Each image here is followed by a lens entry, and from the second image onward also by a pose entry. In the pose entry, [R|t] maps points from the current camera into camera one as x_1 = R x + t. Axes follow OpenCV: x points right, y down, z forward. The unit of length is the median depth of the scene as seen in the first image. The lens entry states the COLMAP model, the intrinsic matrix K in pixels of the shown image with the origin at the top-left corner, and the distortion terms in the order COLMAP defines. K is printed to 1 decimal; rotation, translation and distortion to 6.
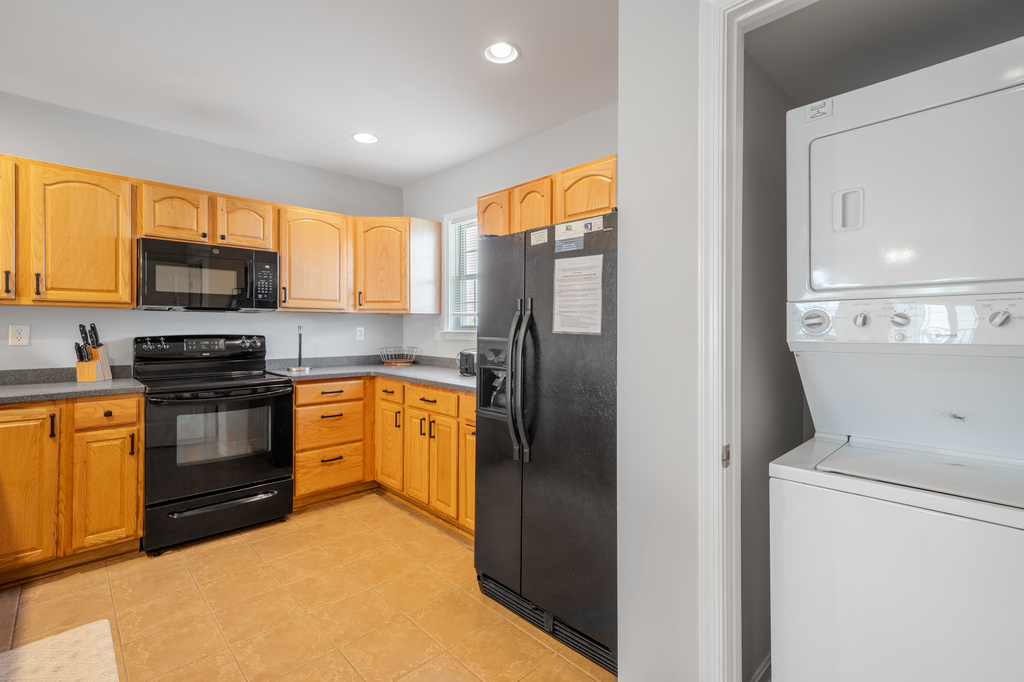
lens RADIAL K [[467.9, 0, 506.9], [0, 467.9, 328.8], [0, 0, 1]] dist [0.006938, 0.003640]
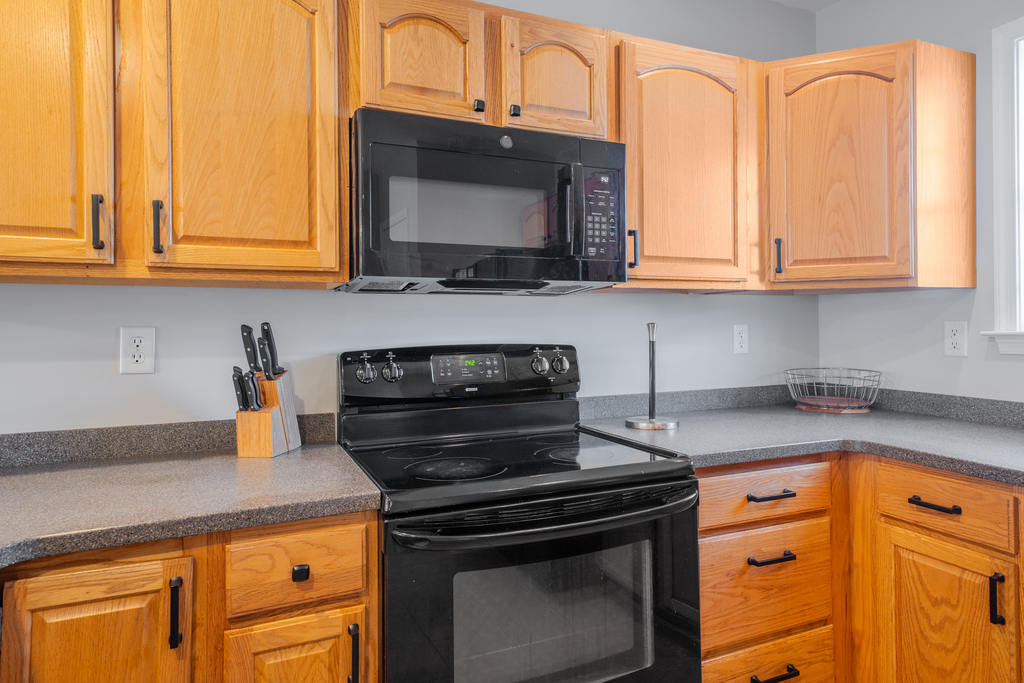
lens RADIAL K [[619.3, 0, 514.1], [0, 619.3, 319.4], [0, 0, 1]] dist [0.024448, 0.002656]
pose [[0.942439, -0.012627, -0.334138, -0.464129], [0.009848, 0.999901, -0.010008, -0.005990], [0.334232, 0.006141, 0.942471, 0.528267]]
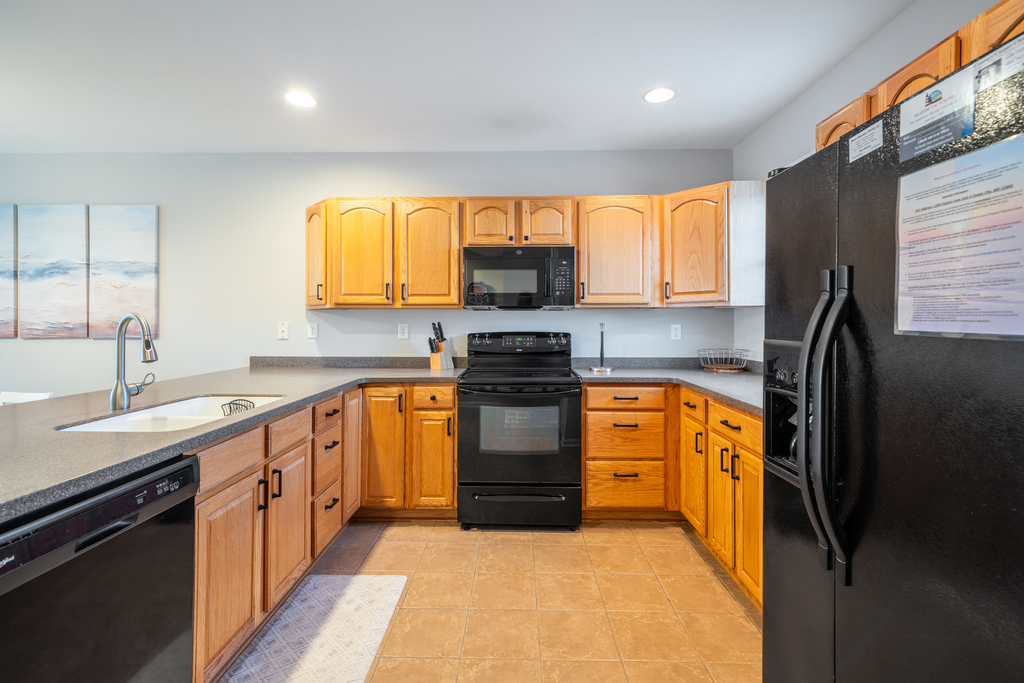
lens RADIAL K [[467.9, 0, 507.8], [0, 467.9, 324.0], [0, 0, 1]] dist [0.006938, 0.003640]
pose [[0.710185, -0.004429, -0.704001, 0.102894], [0.001263, 0.999987, -0.005018, 0.000322], [0.704014, 0.002675, 0.710181, 0.257589]]
